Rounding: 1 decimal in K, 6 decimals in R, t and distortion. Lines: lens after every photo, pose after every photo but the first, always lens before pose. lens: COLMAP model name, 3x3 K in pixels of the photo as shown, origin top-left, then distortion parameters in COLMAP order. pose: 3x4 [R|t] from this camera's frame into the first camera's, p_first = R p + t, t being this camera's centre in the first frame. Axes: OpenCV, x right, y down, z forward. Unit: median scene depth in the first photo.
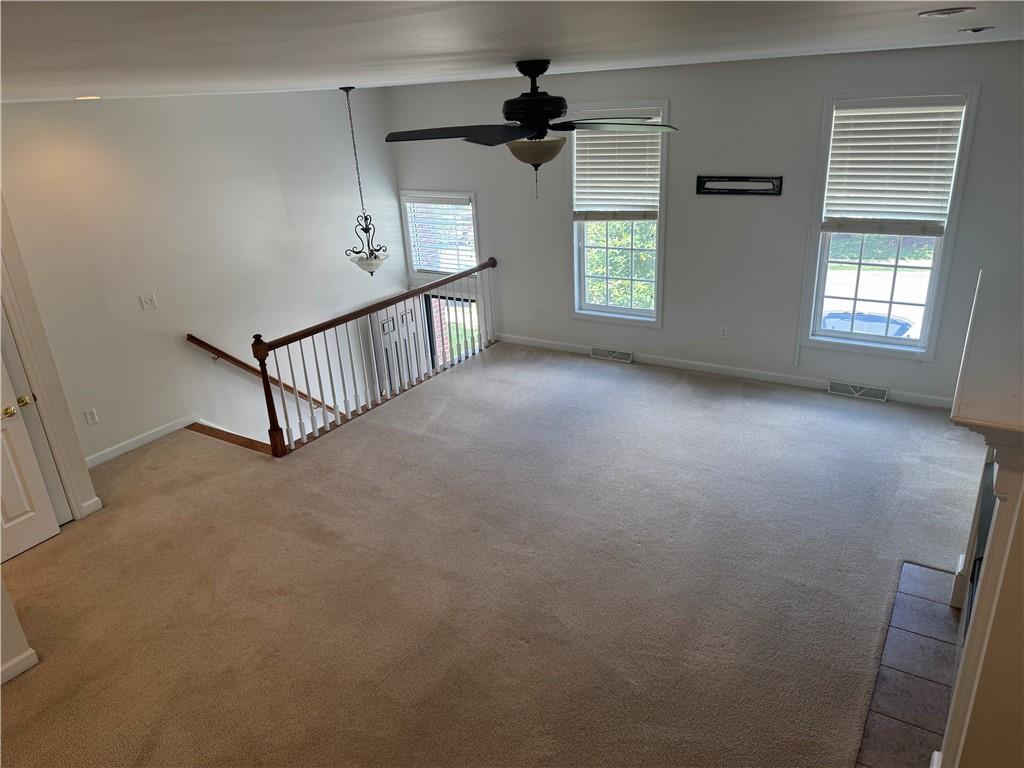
lens RADIAL K [[720.0, 0, 512.5], [0, 720.0, 382.5], [0, 0, 1]] dist [0.094520, -0.131122]
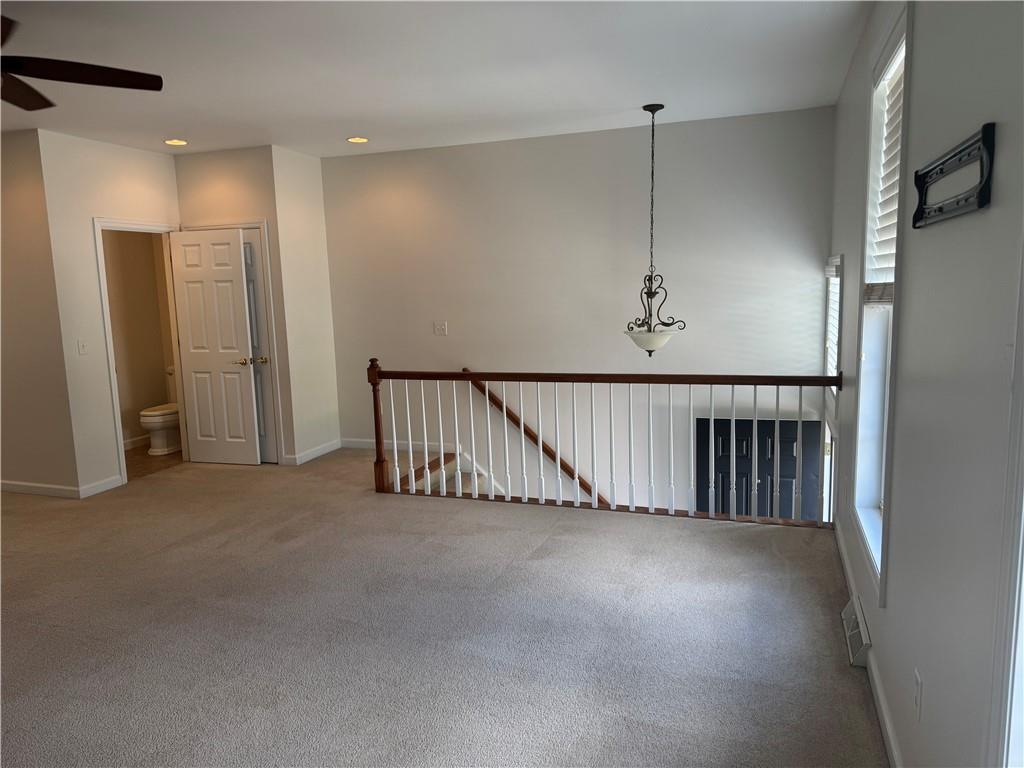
lens RADIAL K [[720.0, 0, 512.5], [0, 720.0, 382.5], [0, 0, 1]] dist [0.094520, -0.131122]
pose [[0.220812, 0.183747, -0.957851, 0.623528], [-0.347082, 0.932606, 0.098891, -0.194014], [0.911469, 0.310617, 0.269706, 0.902598]]
